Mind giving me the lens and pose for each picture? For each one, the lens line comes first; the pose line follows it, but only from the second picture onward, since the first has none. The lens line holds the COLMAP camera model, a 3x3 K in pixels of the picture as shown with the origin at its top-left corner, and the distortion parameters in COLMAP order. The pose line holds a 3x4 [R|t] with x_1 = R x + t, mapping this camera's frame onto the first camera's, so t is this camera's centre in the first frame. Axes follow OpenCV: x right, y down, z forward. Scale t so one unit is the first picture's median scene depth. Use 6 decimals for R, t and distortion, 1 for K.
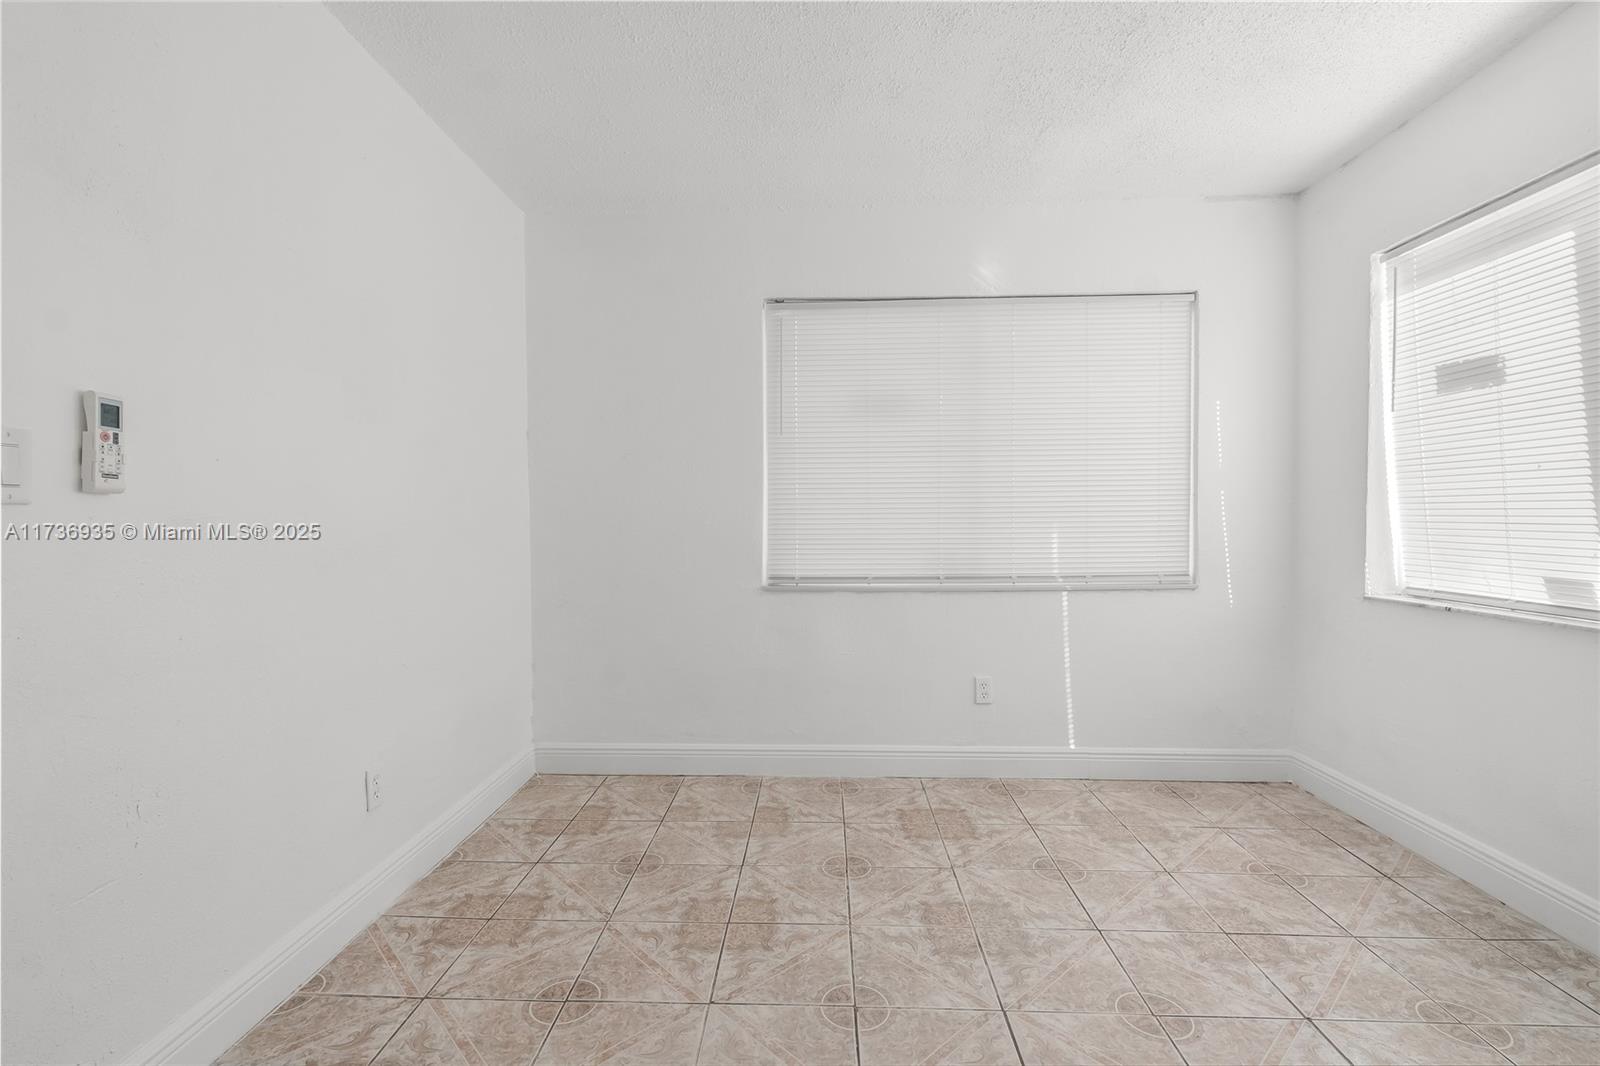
lens RADIAL K [[743.9, 0, 796.2], [0, 743.9, 528.0], [0, 0, 1]] dist [-0.006247, 0.001562]
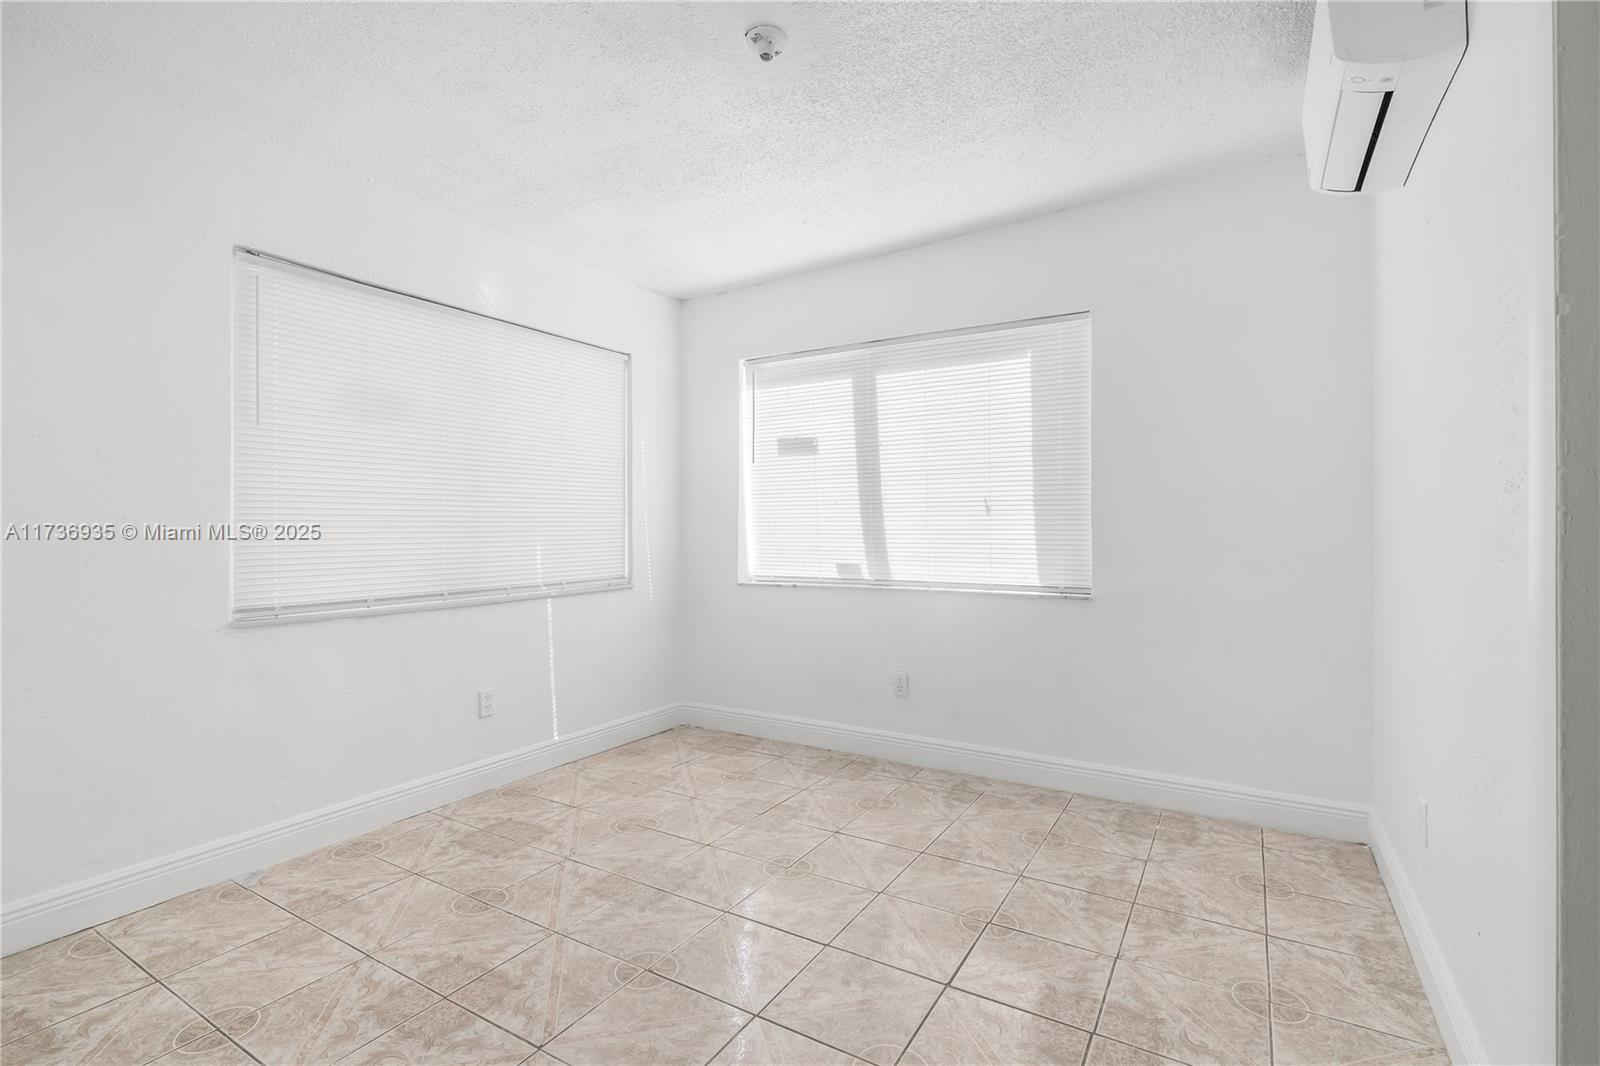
lens RADIAL K [[743.9, 0, 804.0], [0, 743.9, 522.4], [0, 0, 1]] dist [-0.006247, 0.001562]
pose [[0.476091, 0.011306, 0.879324, -0.496791], [0.016118, 0.999637, -0.021580, 0.002826], [-0.879249, 0.024447, 0.475736, 0.156957]]
